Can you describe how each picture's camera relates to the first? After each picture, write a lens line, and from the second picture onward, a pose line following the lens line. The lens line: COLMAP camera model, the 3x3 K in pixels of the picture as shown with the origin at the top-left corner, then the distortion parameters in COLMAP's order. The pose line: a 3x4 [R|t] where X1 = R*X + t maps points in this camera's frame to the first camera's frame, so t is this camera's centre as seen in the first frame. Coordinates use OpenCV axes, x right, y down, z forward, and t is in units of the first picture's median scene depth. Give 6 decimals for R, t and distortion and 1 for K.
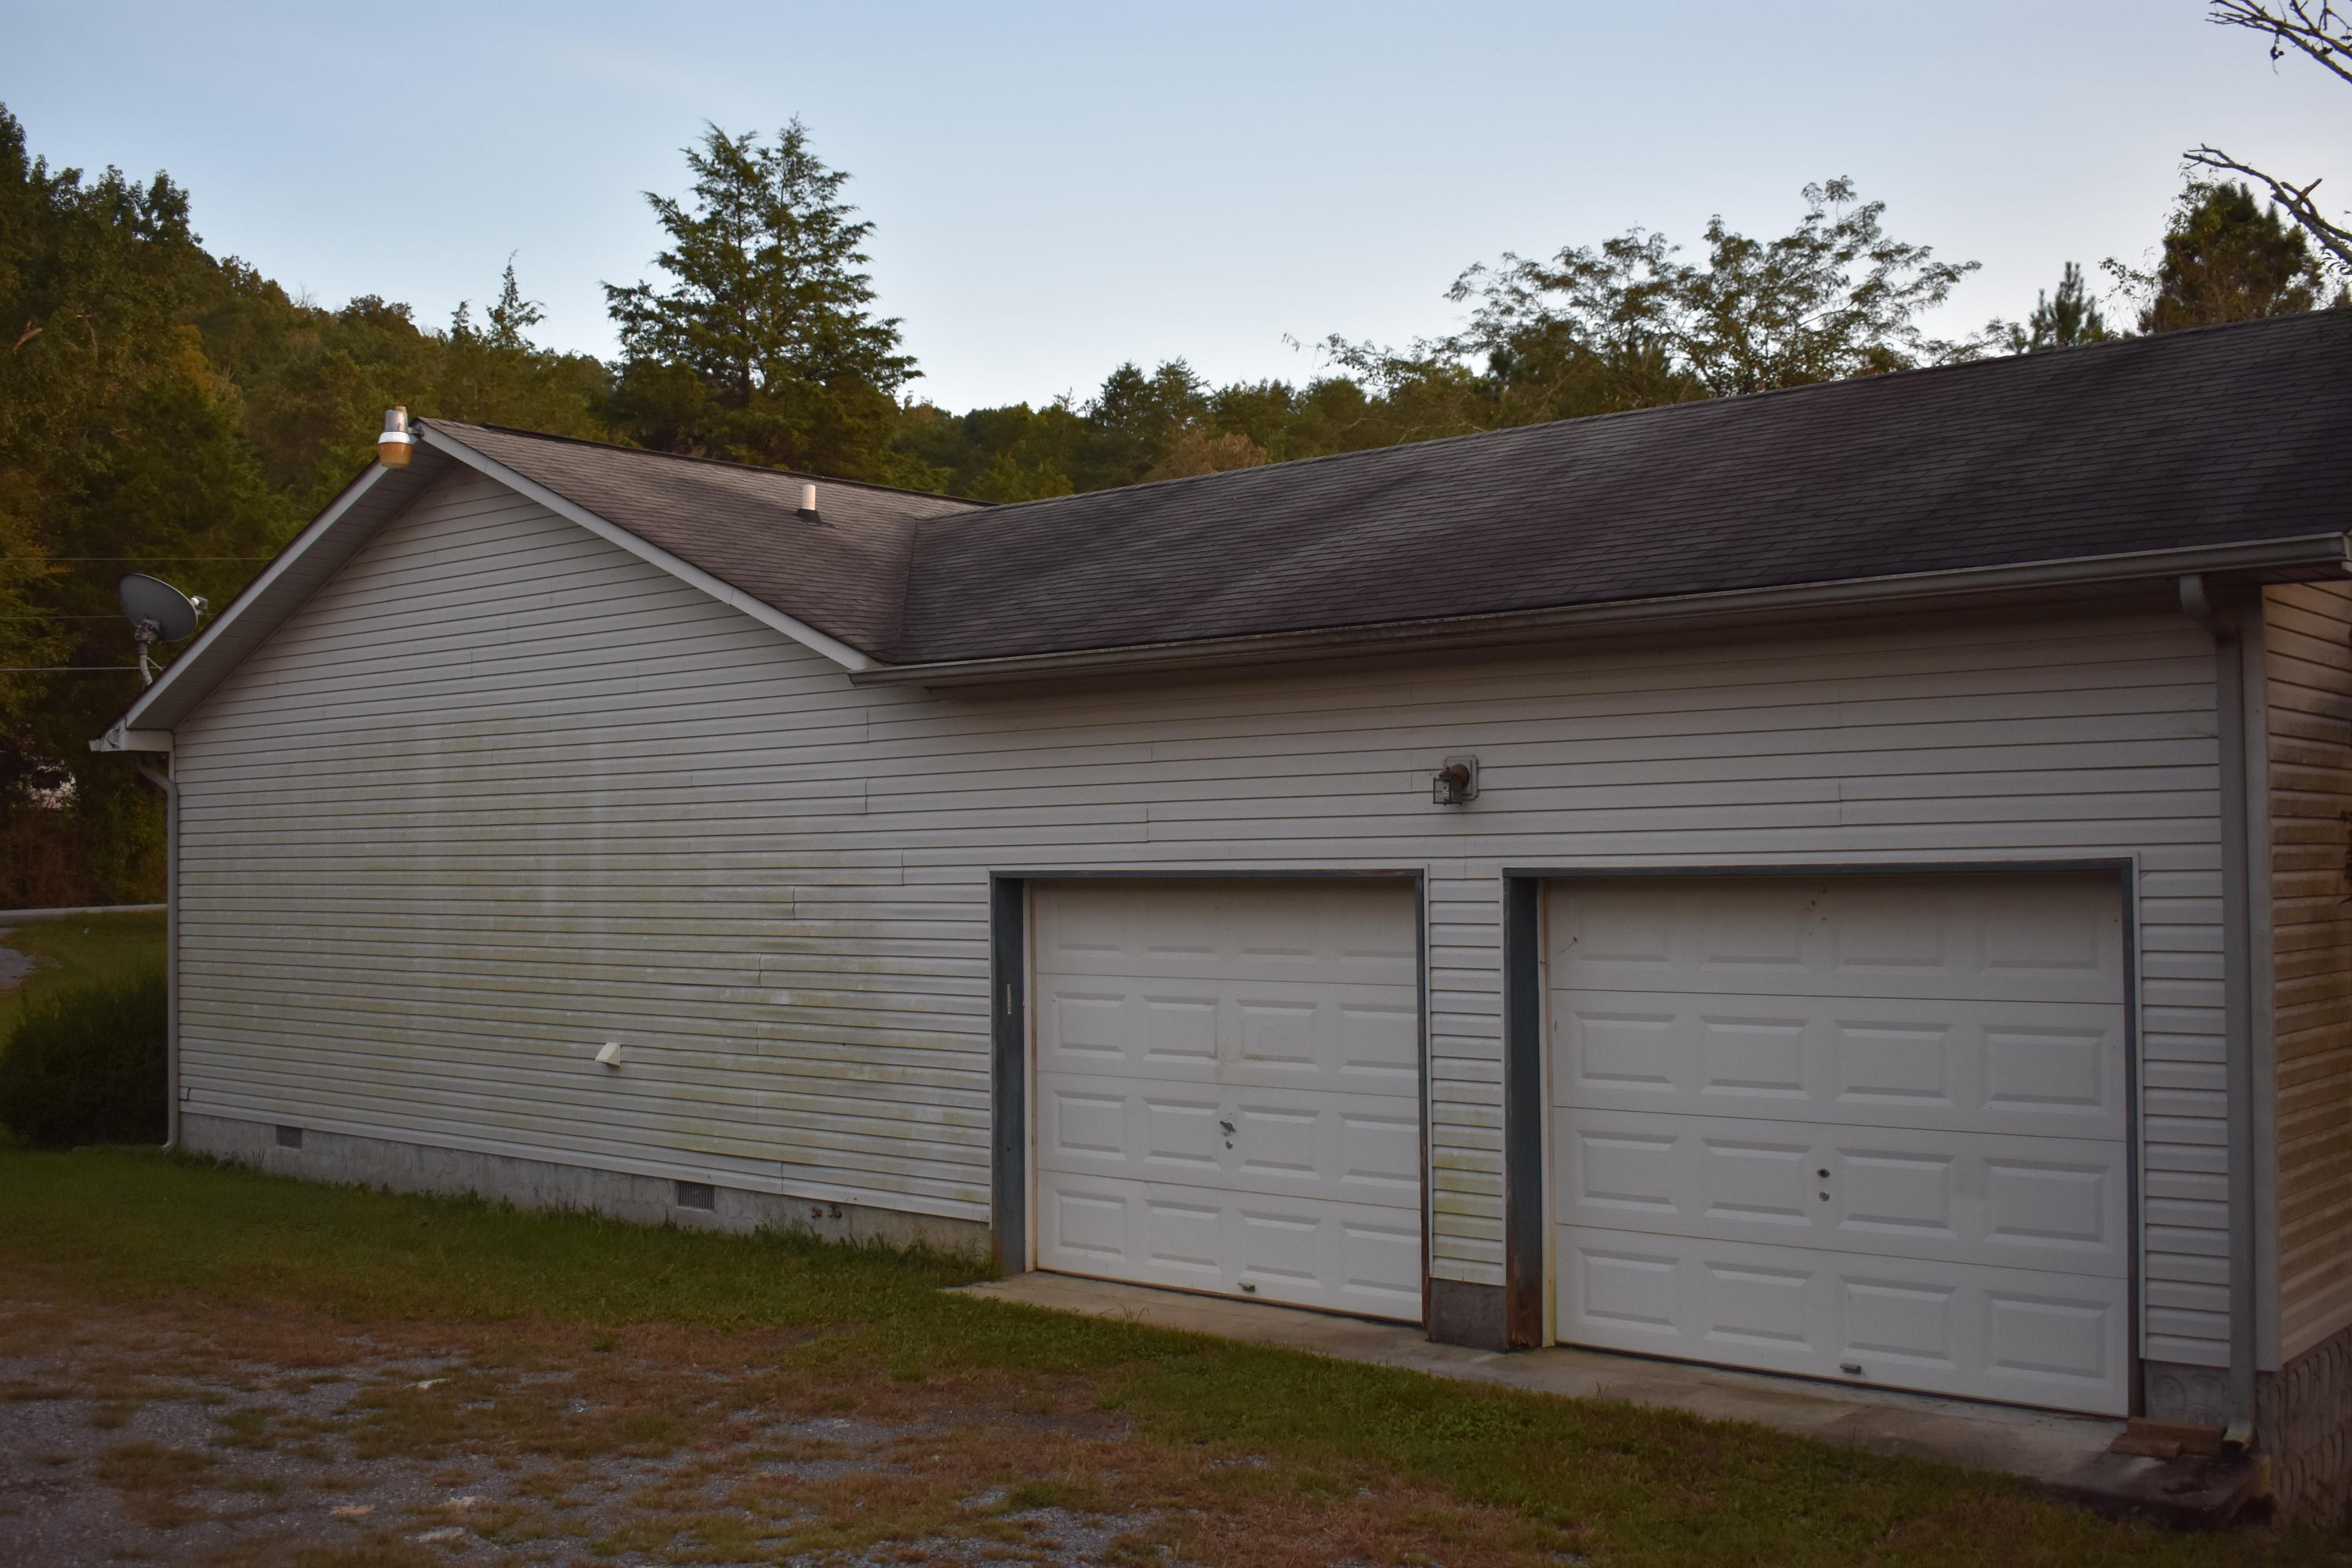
lens RADIAL K [[2370.2, 0, 1176.0], [0, 2370.2, 784.0], [0, 0, 1]] dist [-0.062482, 0.003157]
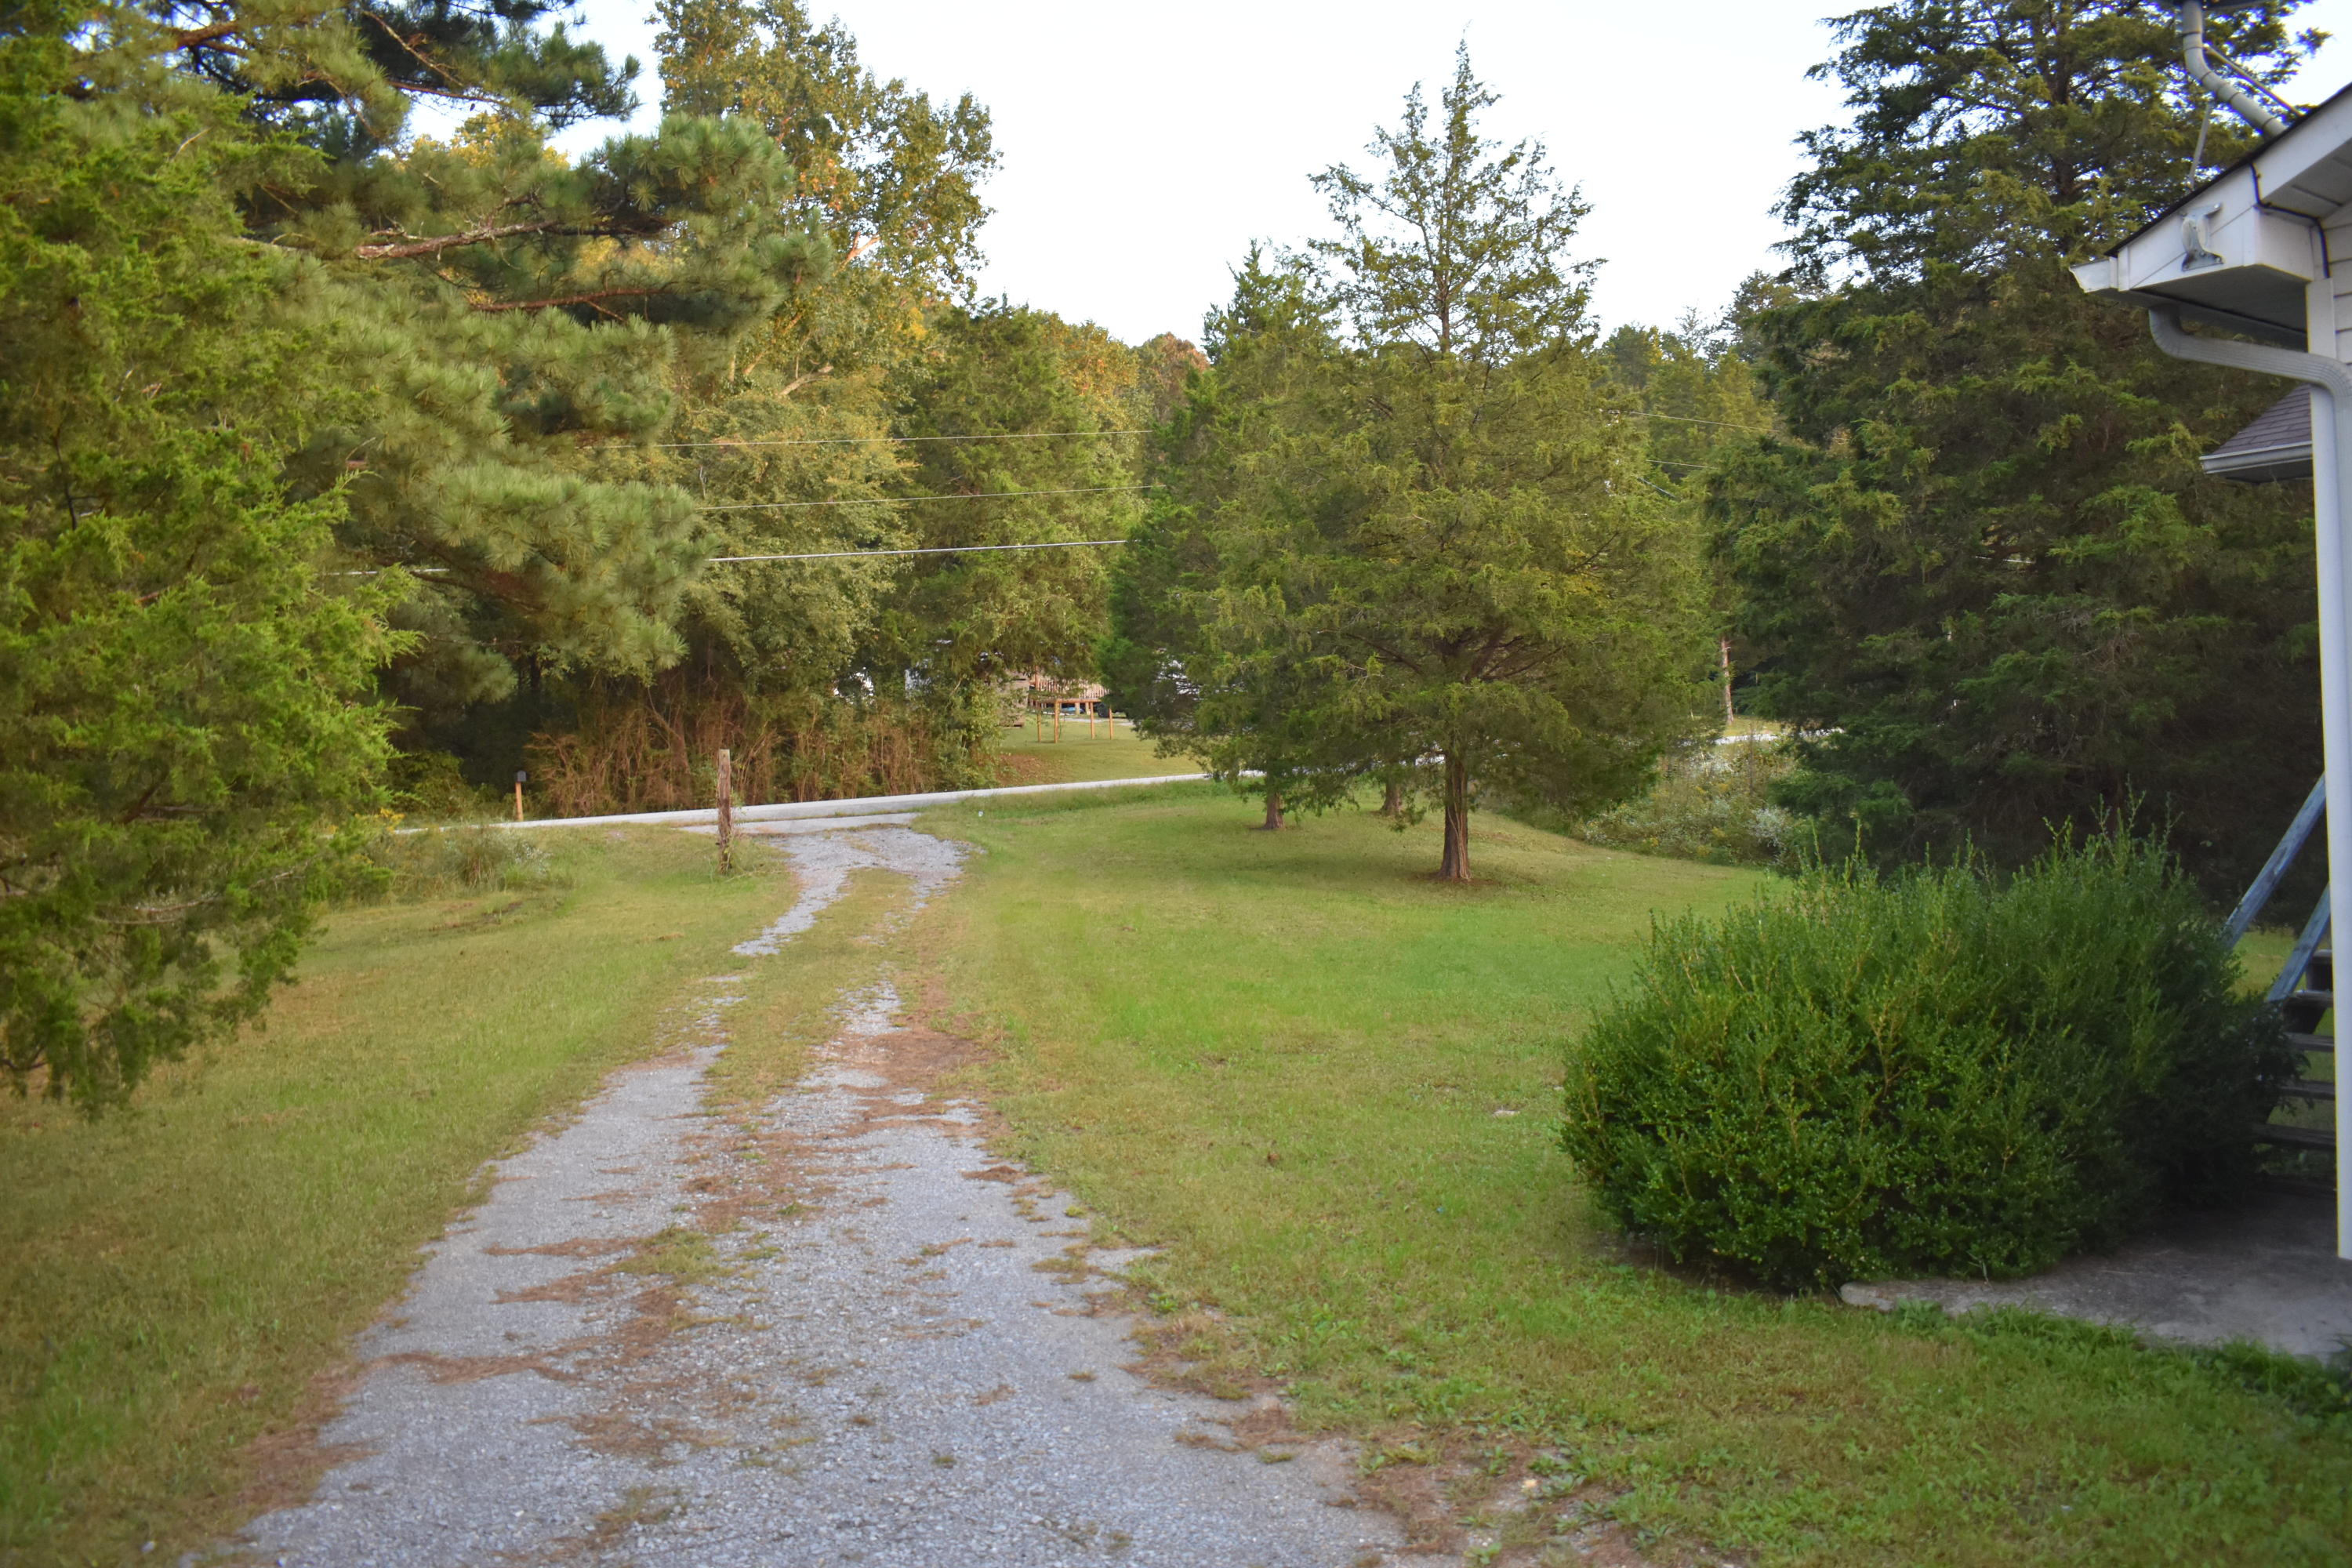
lens RADIAL K [[1839.4, 0, 1176.0], [0, 1839.4, 784.0], [0, 0, 1]] dist [-0.100730, 0.016940]
pose [[0.973865, -0.026625, -0.225562, -0.628115], [0.038033, 0.998200, 0.046381, 0.052126], [0.223921, -0.053748, 0.973124, 0.798368]]
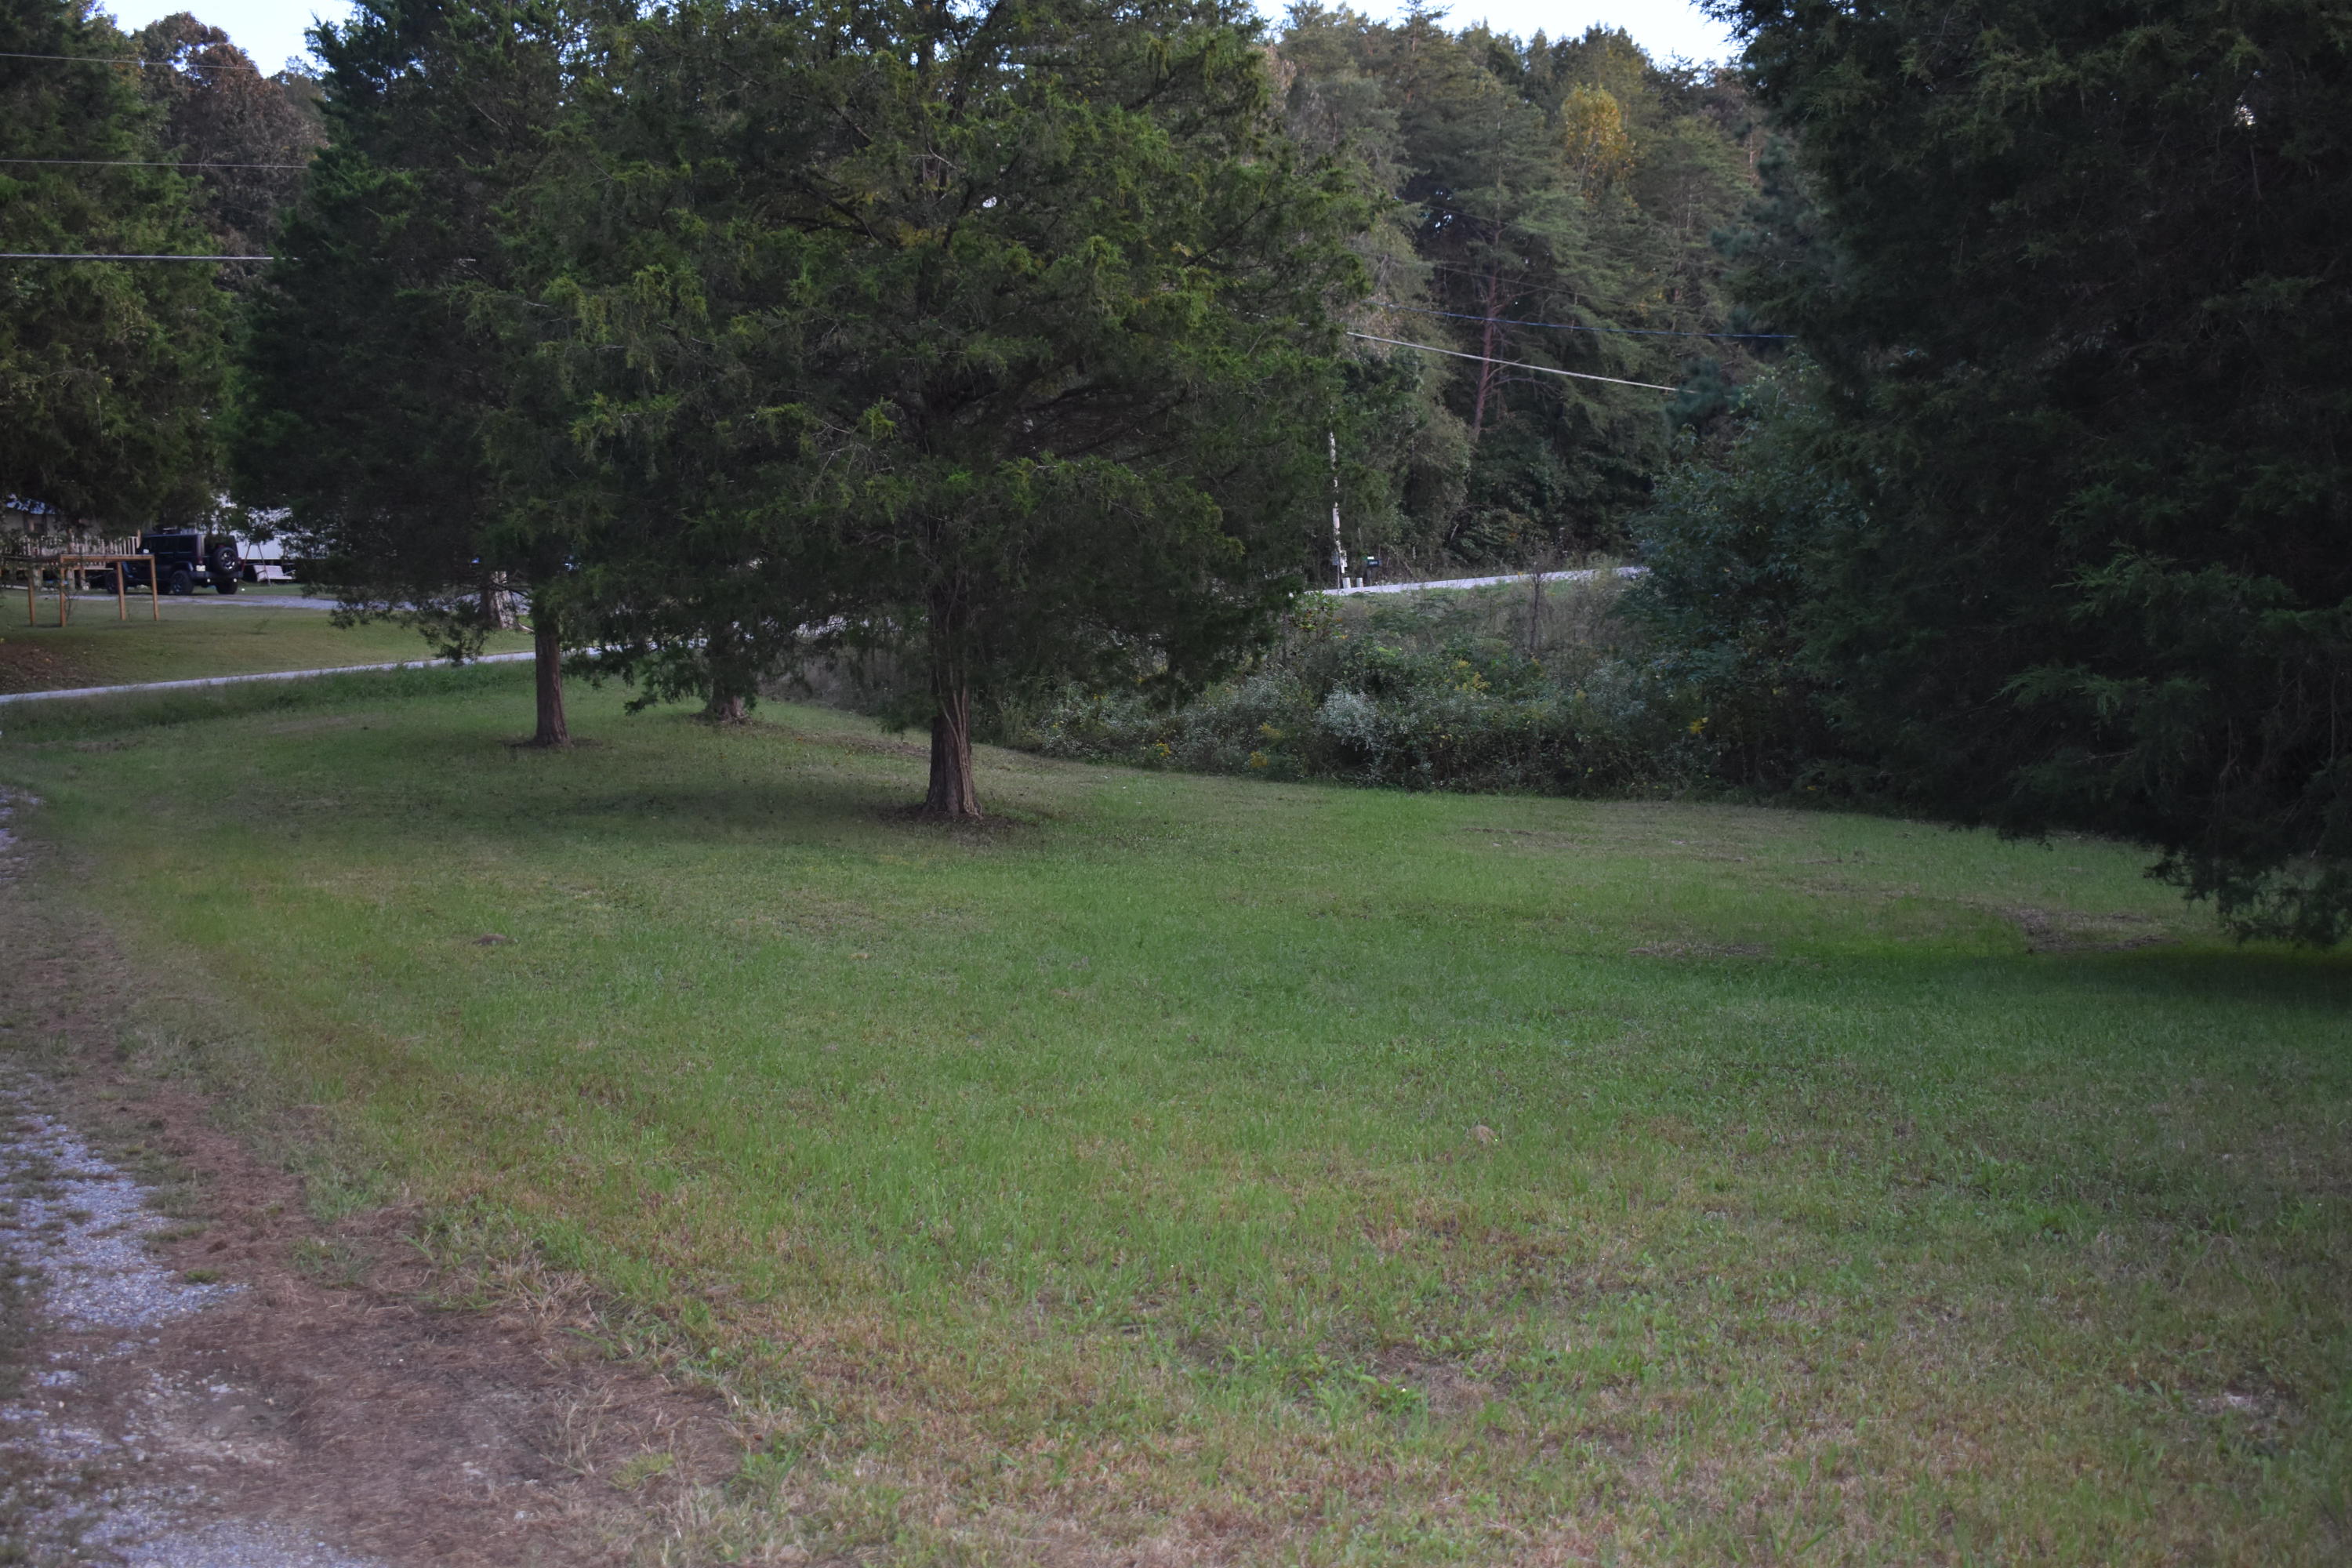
lens RADIAL K [[2545.7, 0, 1176.1], [0, 2545.7, 756.6], [0, 0, 1]] dist [-0.054207, 0.013021]
pose [[0.988749, -0.050593, 0.140766, -0.805907], [0.038659, 0.995523, 0.086257, 0.080418], [-0.144500, -0.079845, 0.986278, 1.108872]]
